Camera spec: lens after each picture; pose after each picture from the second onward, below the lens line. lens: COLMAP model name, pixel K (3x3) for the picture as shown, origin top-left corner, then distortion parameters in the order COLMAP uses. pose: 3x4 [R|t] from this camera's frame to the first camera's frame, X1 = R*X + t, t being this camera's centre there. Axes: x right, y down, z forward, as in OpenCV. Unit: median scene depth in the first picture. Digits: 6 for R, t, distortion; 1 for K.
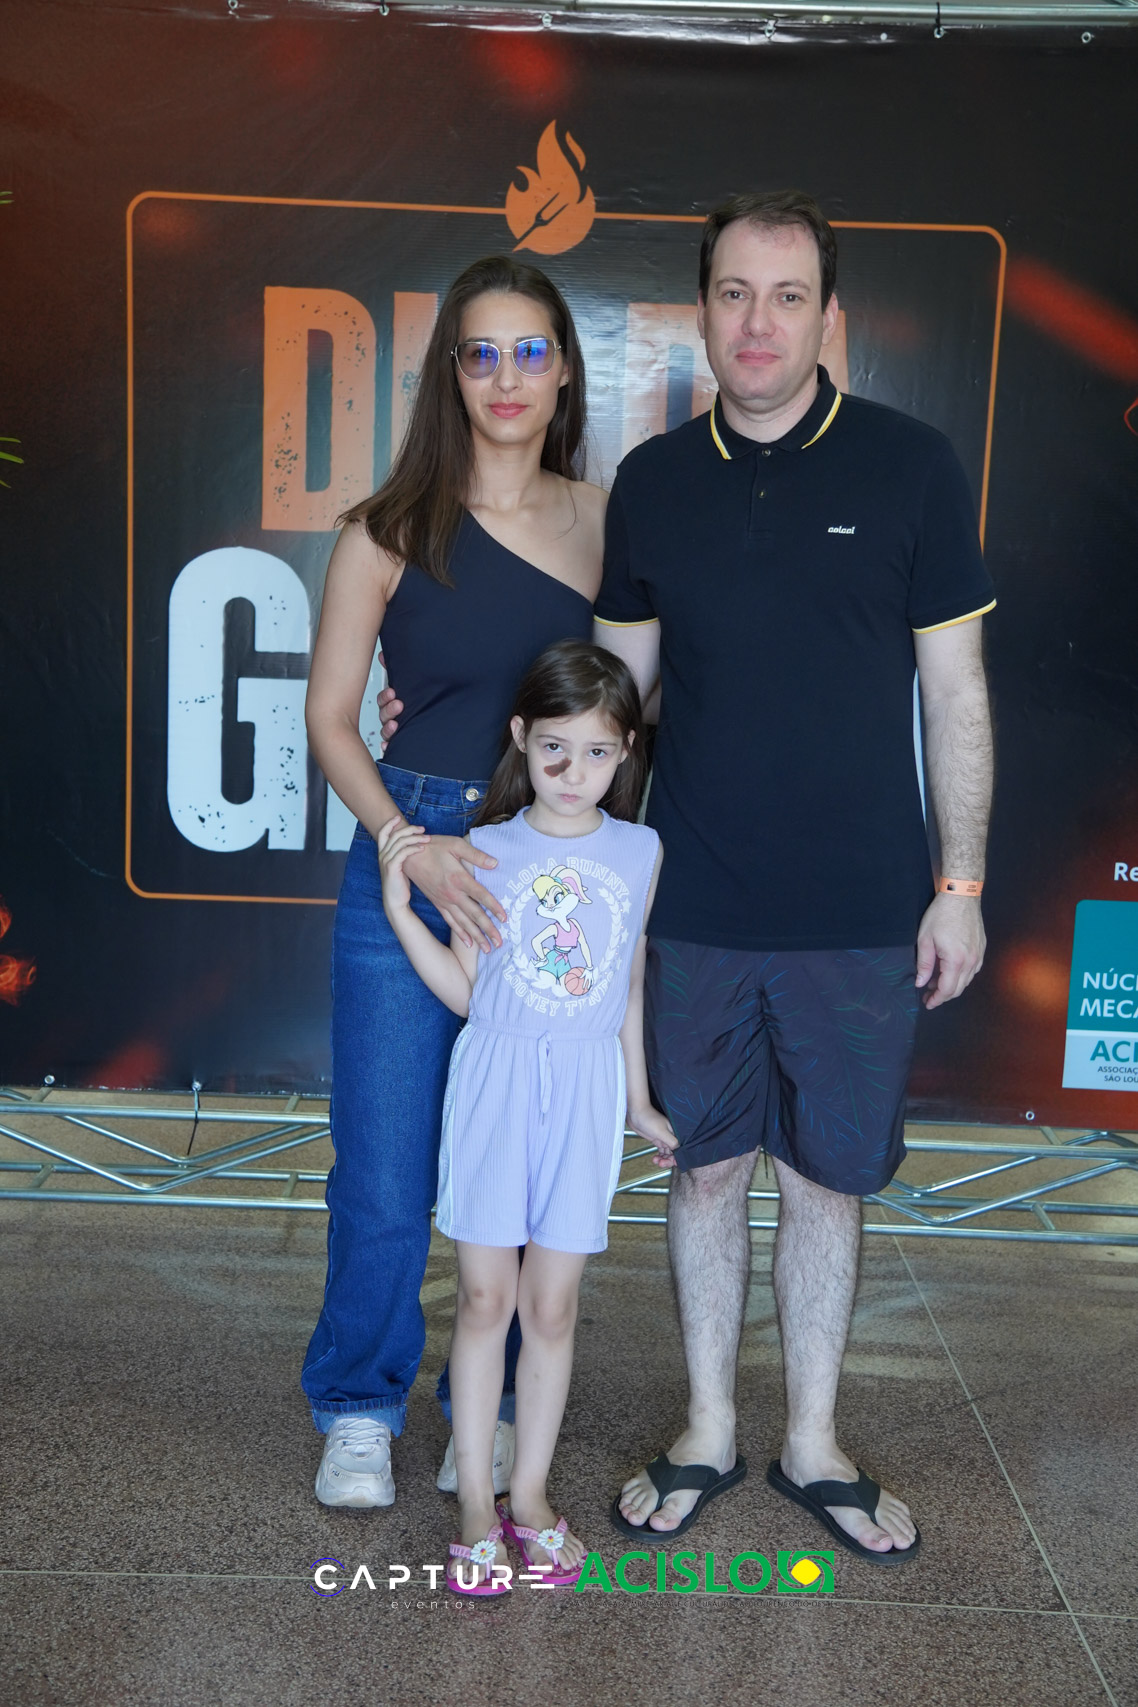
lens RADIAL K [[2015.1, 0, 571.6], [0, 2015.1, 855.1], [0, 0, 1]] dist [0.019638, 0.337329]
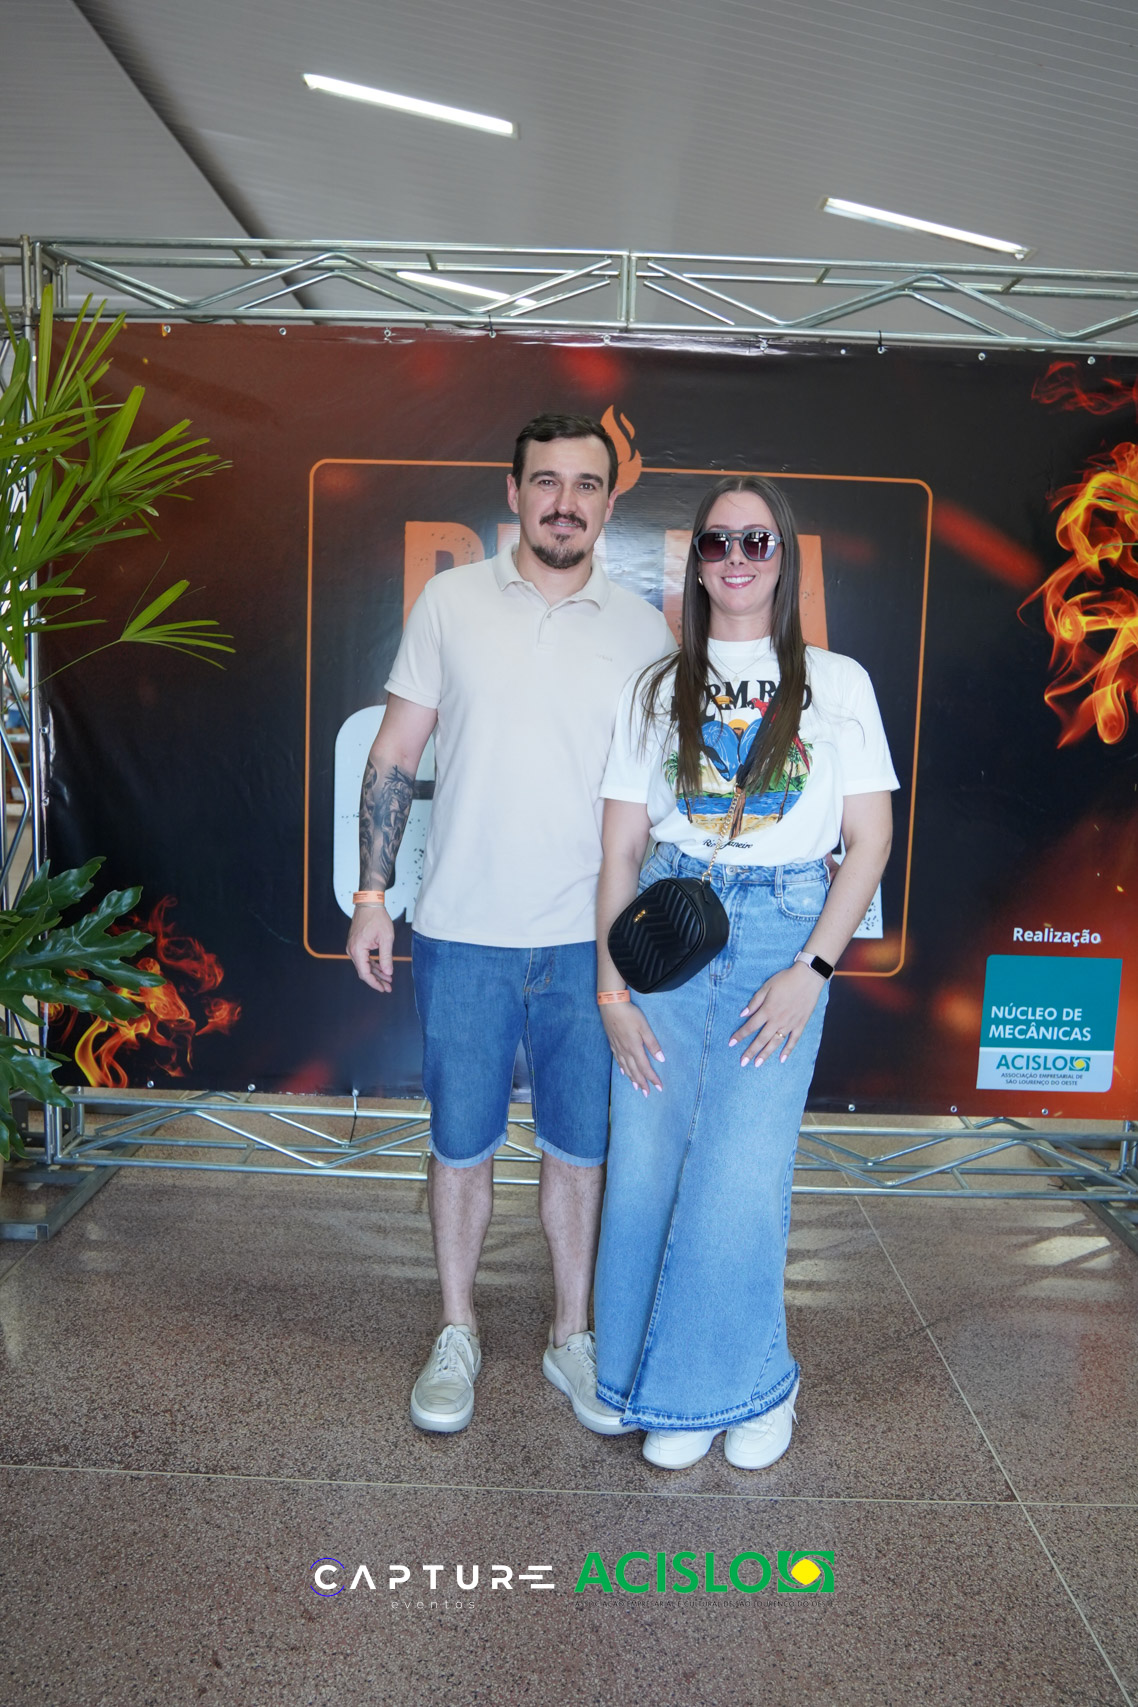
lens RADIAL K [[1317.0, 0, 573.7], [0, 1317.0, 860.6], [0, 0, 1]] dist [-0.128641, 0.122321]
pose [[0.999972, -0.005530, -0.005097, -0.032232], [0.005431, 0.999798, -0.019356, -0.028627], [0.005203, 0.019328, 0.999800, 0.104850]]
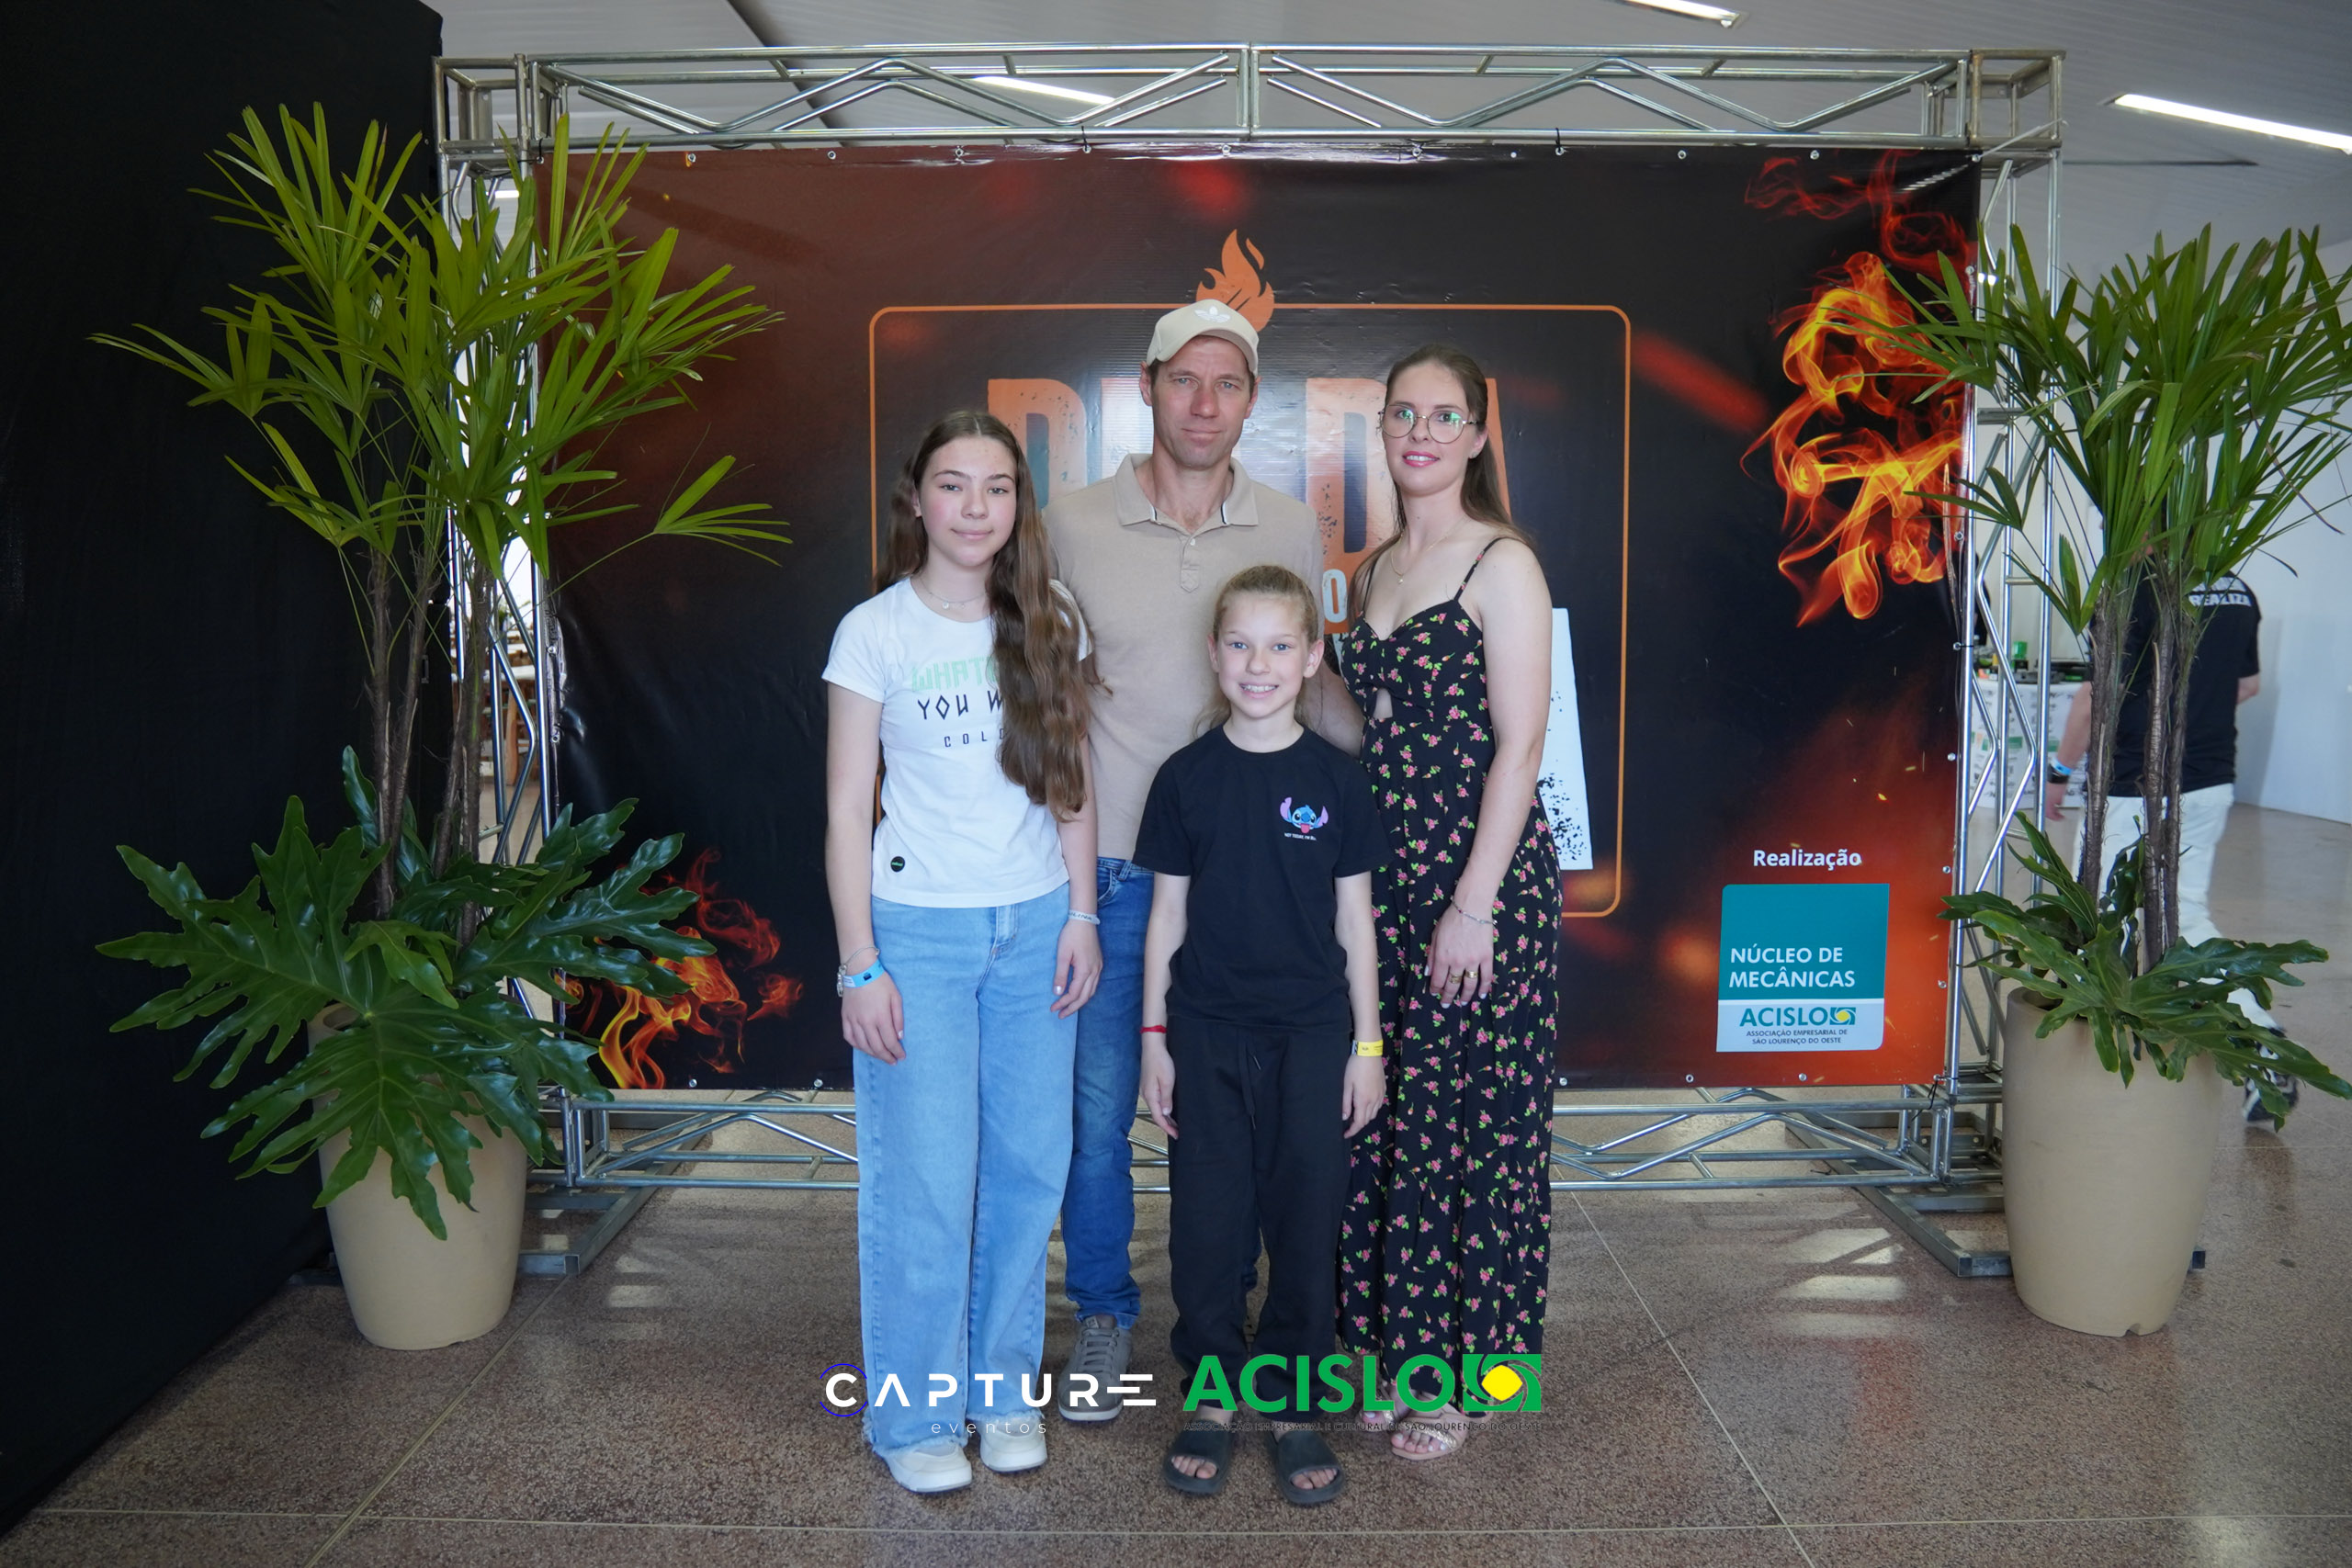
lens RADIAL K [[1723.8, 0, 1174.4], [0, 1723.8, 768.0], [0, 0, 1]] dist [-0.137131, 0.097851]
pose [[0.999075, -0.041925, -0.009532, -0.046525], [0.041407, 0.997929, -0.049229, -0.009514], [0.011576, 0.048788, 0.998742, 0.047294]]
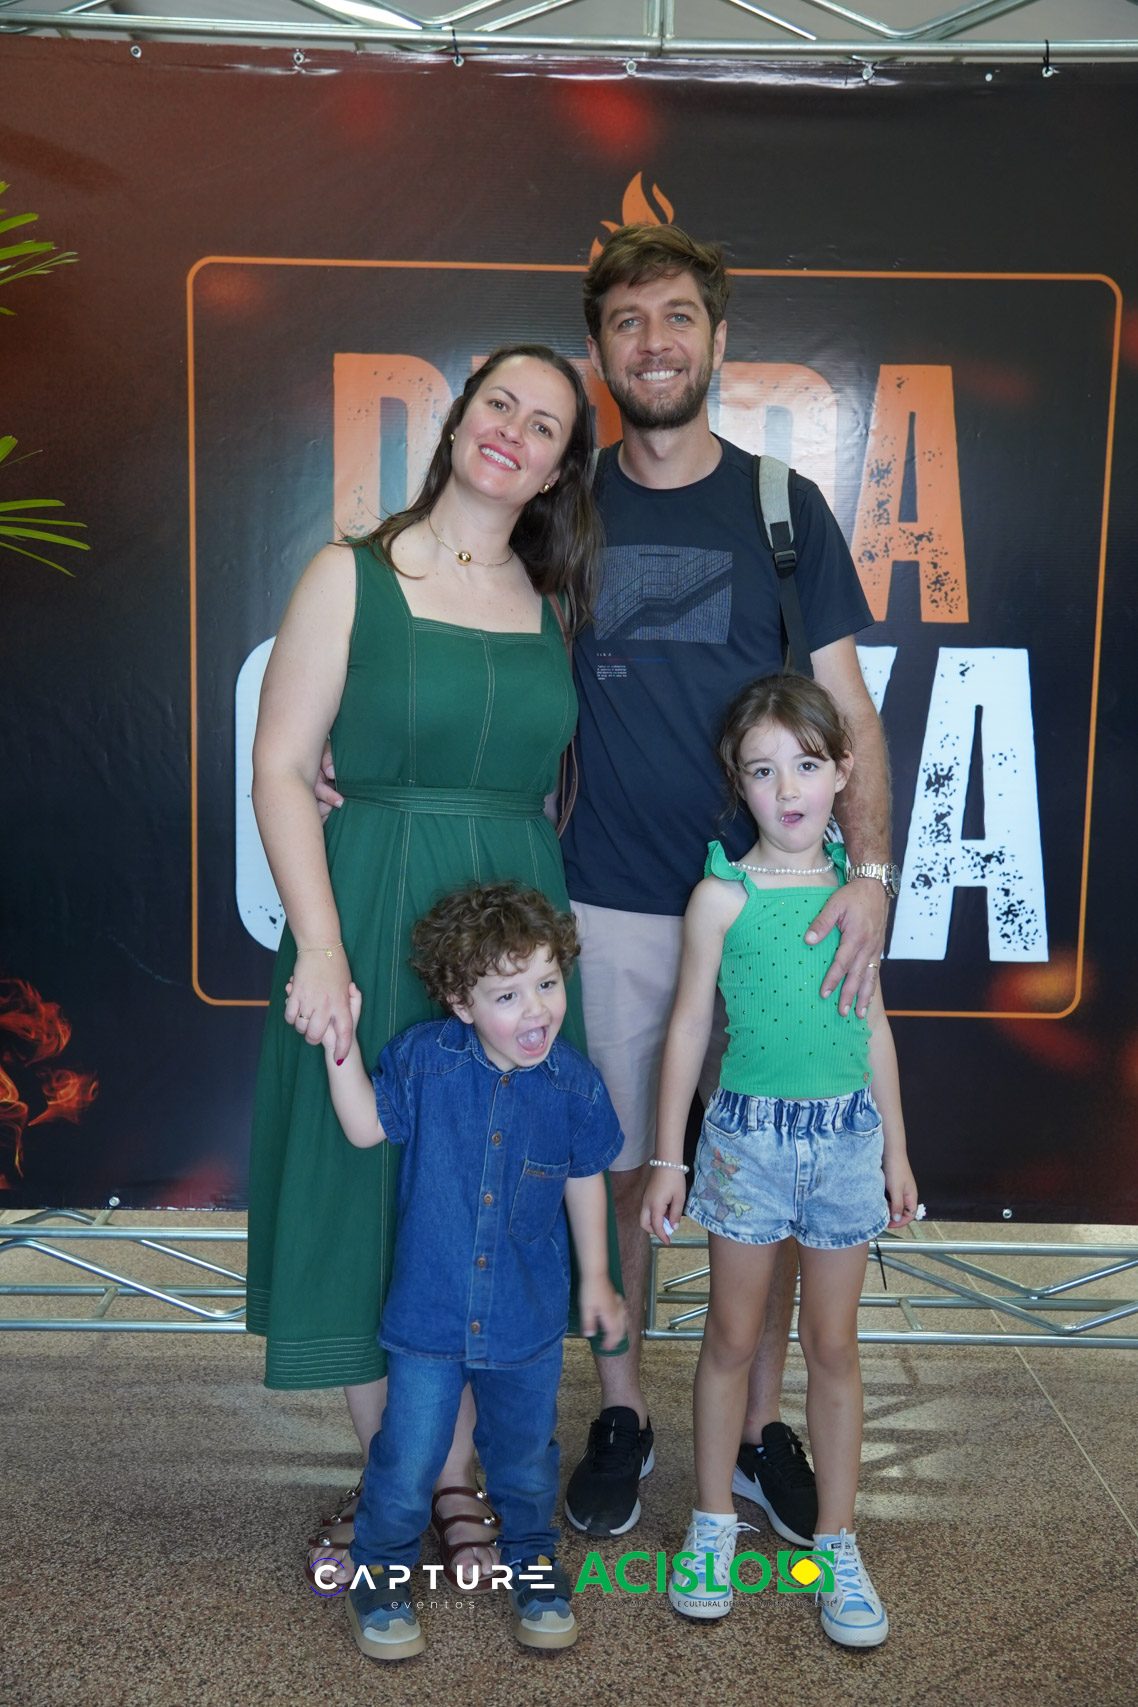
lens RADIAL K [[1868.7, 0, 569.0], [0, 1868.7, 853.5], [0, 0, 1]] dist [-0.009153, 0.277212]
pose [[0.999689, -0.022167, 0.011459, -0.057974], [0.022426, 0.999485, -0.022964, -0.026703], [-0.010944, 0.023214, 0.999671, 0.137958]]
